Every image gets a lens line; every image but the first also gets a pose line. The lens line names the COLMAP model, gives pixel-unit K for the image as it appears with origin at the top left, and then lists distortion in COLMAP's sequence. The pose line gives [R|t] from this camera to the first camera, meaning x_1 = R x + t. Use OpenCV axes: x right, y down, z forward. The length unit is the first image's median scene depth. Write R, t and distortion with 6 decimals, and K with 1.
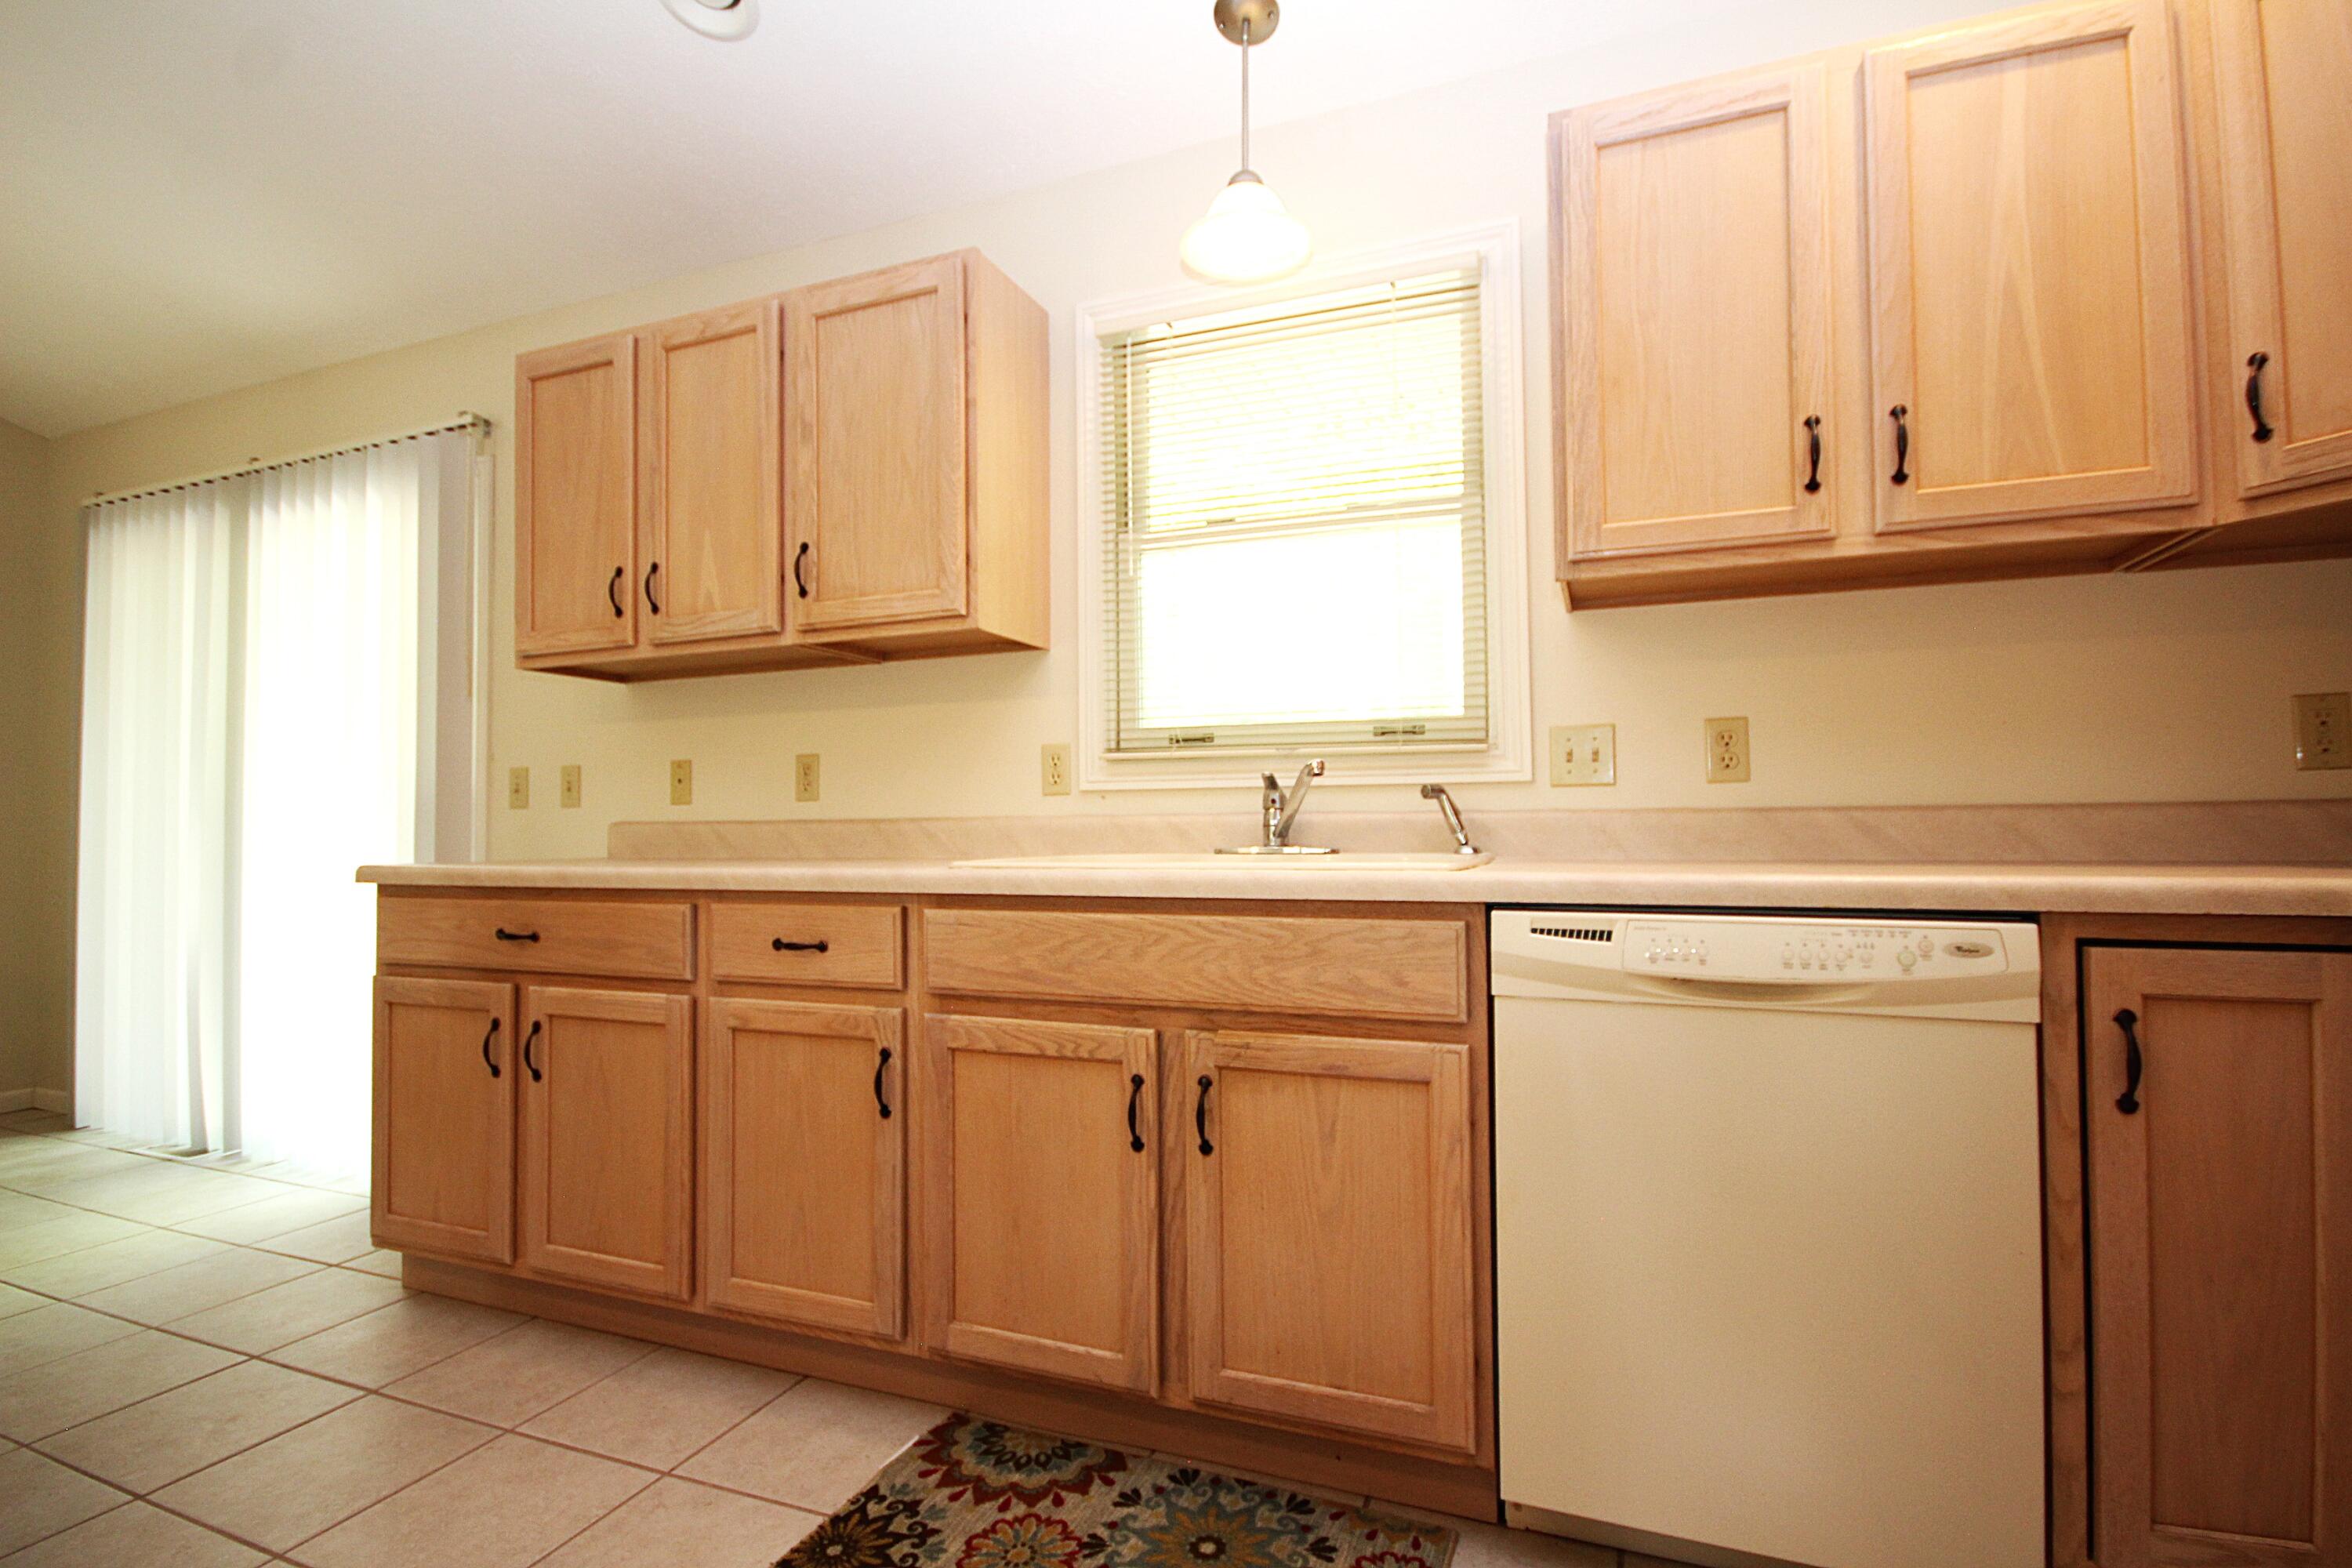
lens RADIAL K [[1114.0, 0, 1176.0], [0, 1114.0, 784.0], [0, 0, 1]] dist [-0.012335, -0.000123]
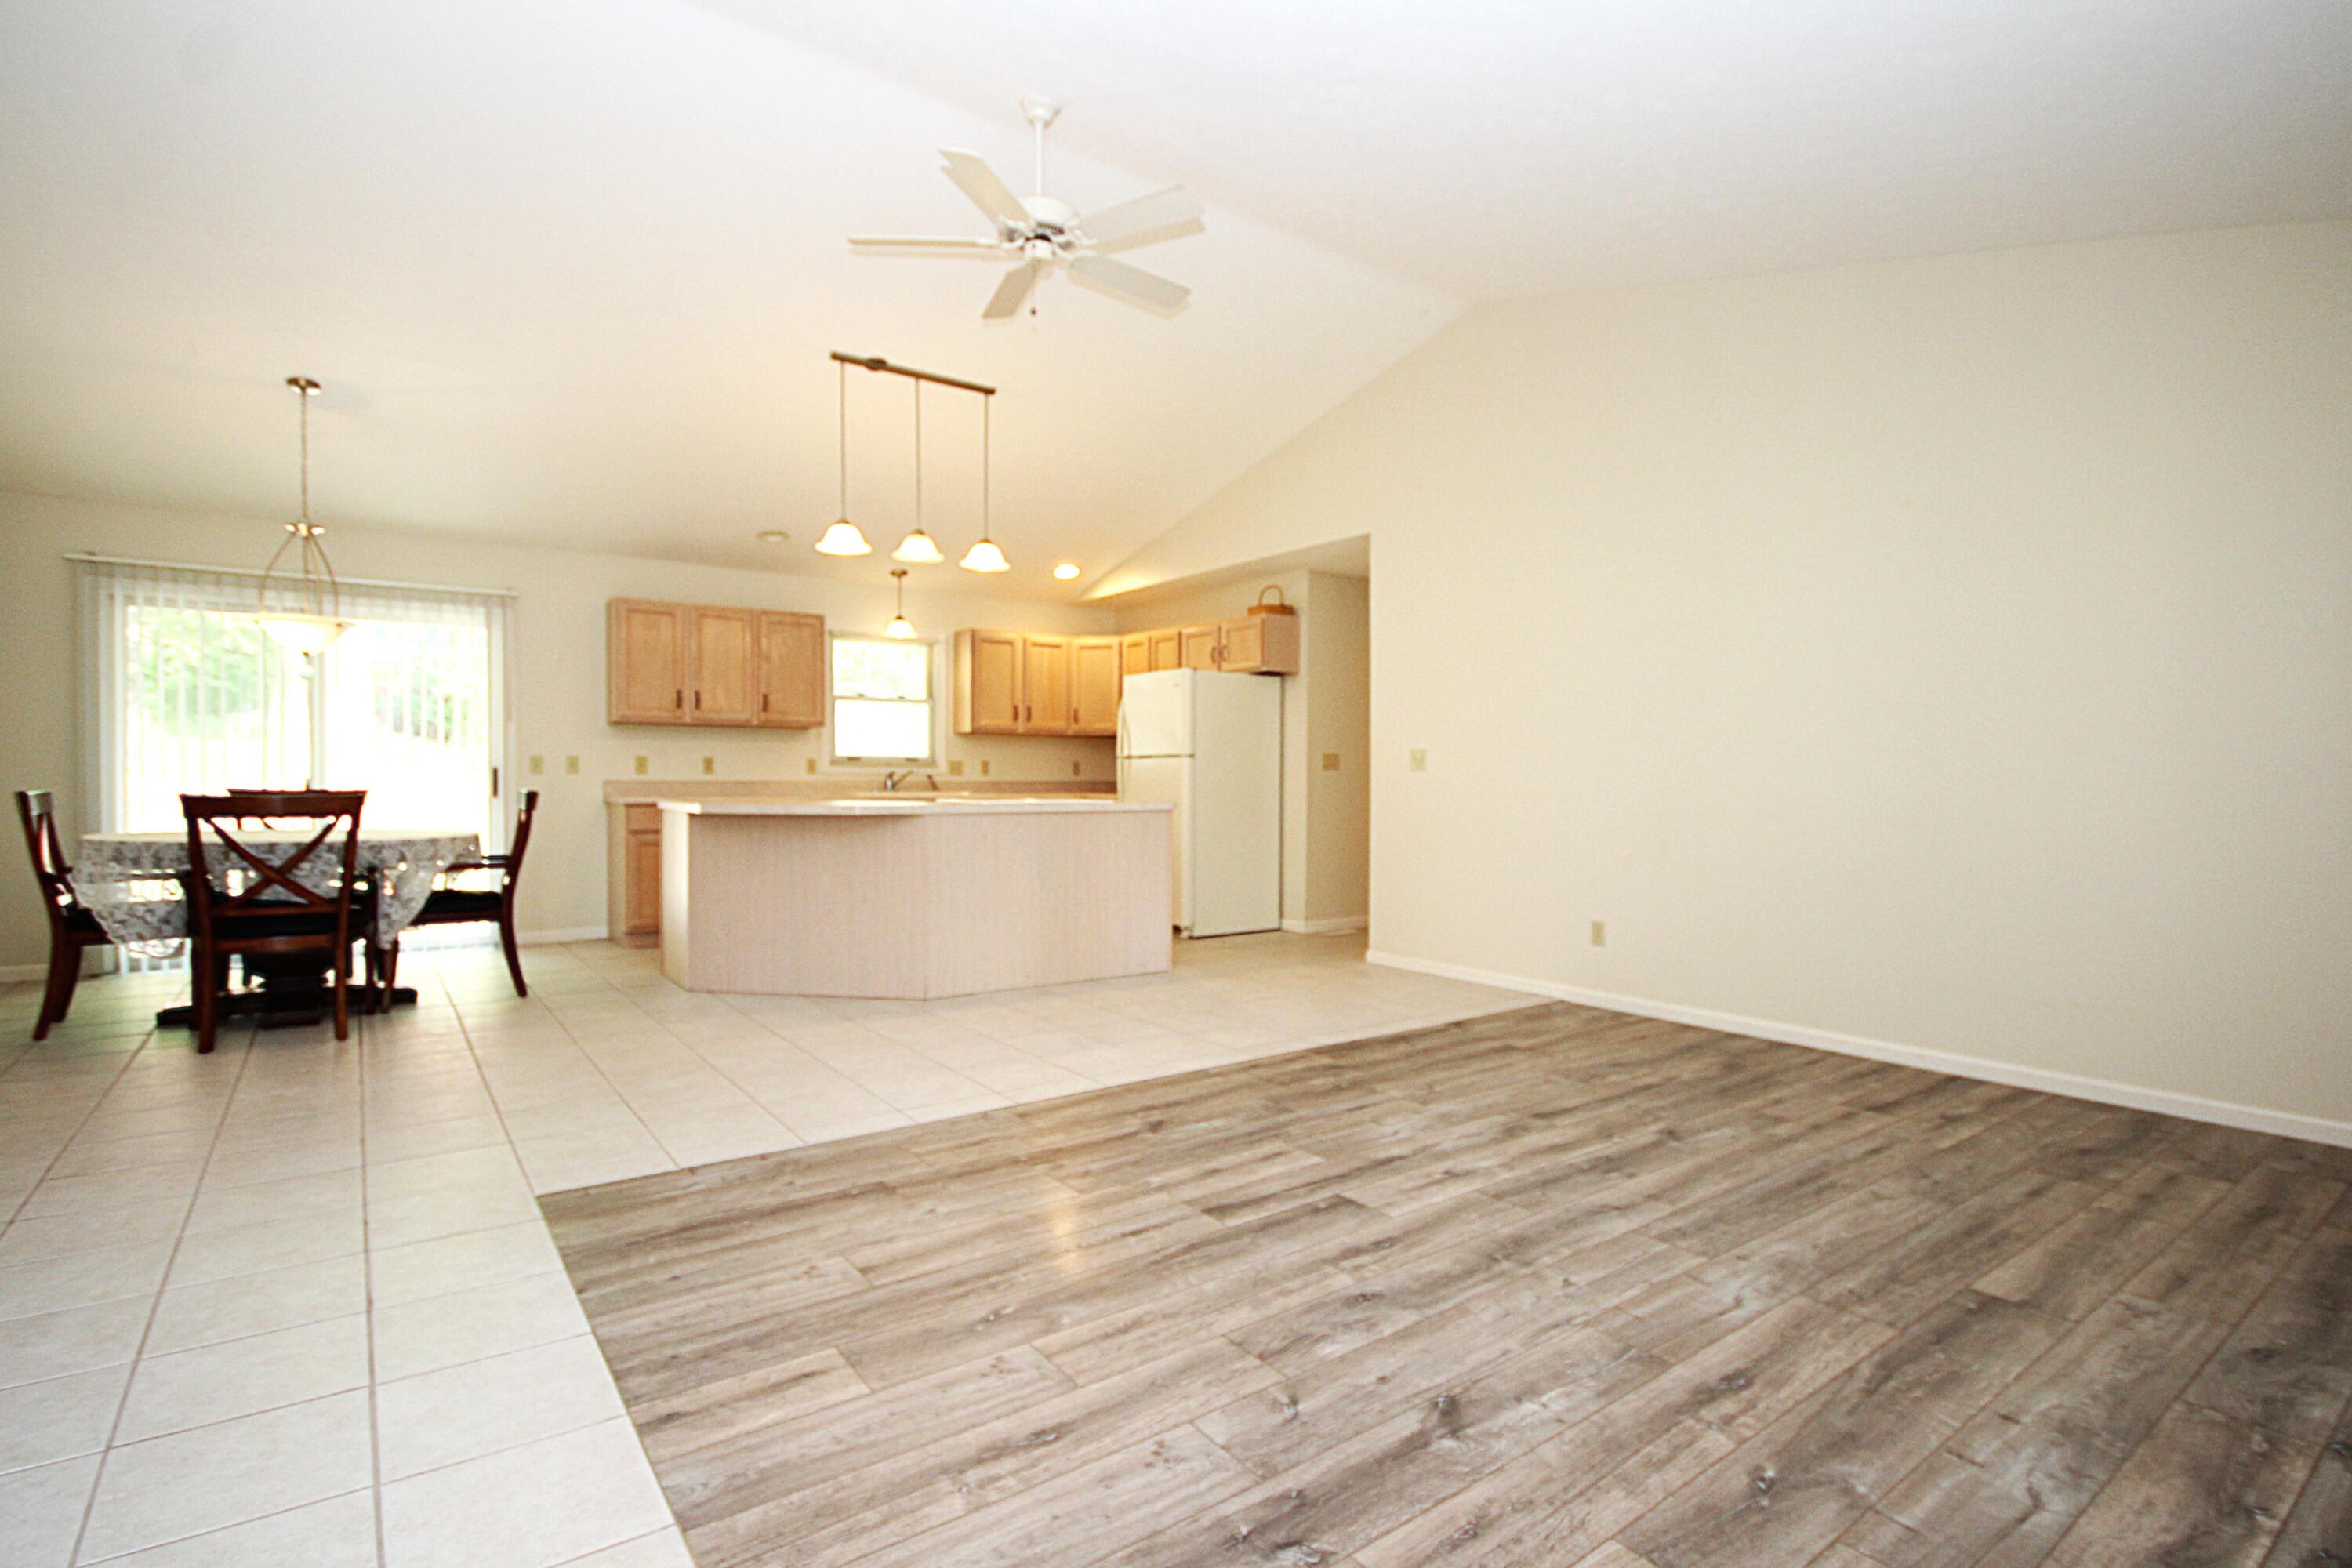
lens RADIAL K [[1114.0, 0, 1176.0], [0, 1114.0, 784.0], [0, 0, 1]] dist [-0.012335, -0.000123]
pose [[0.527744, 0.007262, 0.849373, -2.613380], [-0.034056, 0.999340, 0.012616, -0.043081], [-0.848721, -0.035584, 0.527643, -1.820717]]
